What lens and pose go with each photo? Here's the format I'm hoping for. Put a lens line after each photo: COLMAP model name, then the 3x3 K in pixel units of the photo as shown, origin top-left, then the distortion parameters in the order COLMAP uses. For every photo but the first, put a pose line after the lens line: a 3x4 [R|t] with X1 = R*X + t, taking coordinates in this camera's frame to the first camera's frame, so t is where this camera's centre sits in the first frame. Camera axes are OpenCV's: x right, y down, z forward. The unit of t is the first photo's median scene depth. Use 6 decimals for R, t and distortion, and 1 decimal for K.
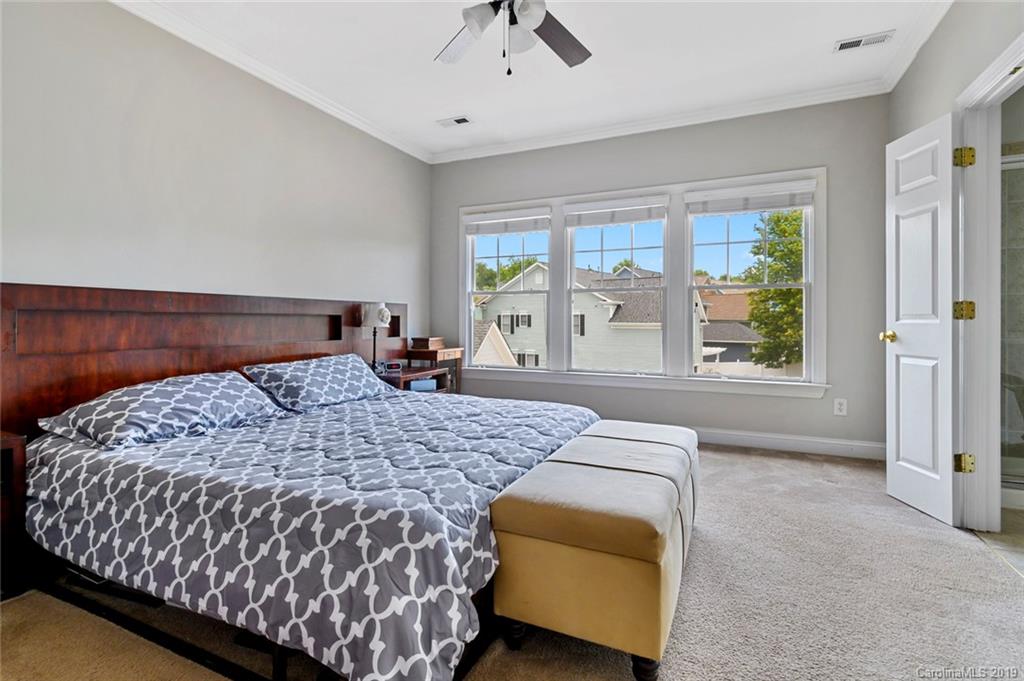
lens RADIAL K [[480.6, 0, 510.7], [0, 480.6, 321.4], [0, 0, 1]] dist [0.000392, 0.000144]
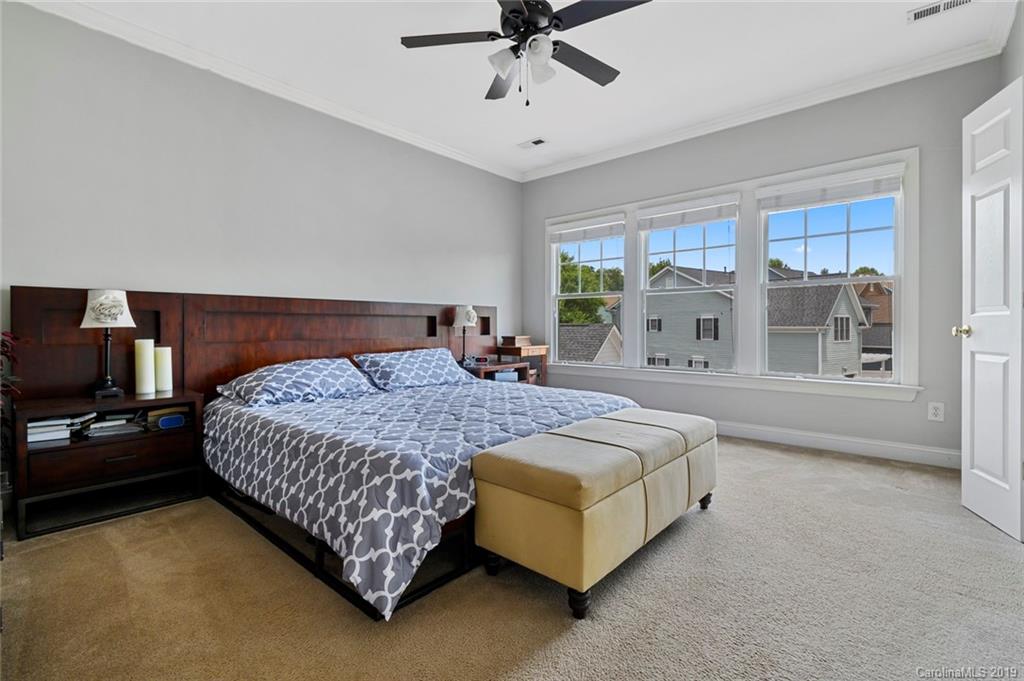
lens RADIAL K [[457.0, 0, 513.2], [0, 457.0, 330.1], [0, 0, 1]] dist [0.000474, -0.000509]
pose [[0.958963, -0.001409, -0.283527, 0.220379], [0.003630, 0.999967, 0.007308, 0.020223], [0.283507, -0.008037, 0.958936, -0.065000]]
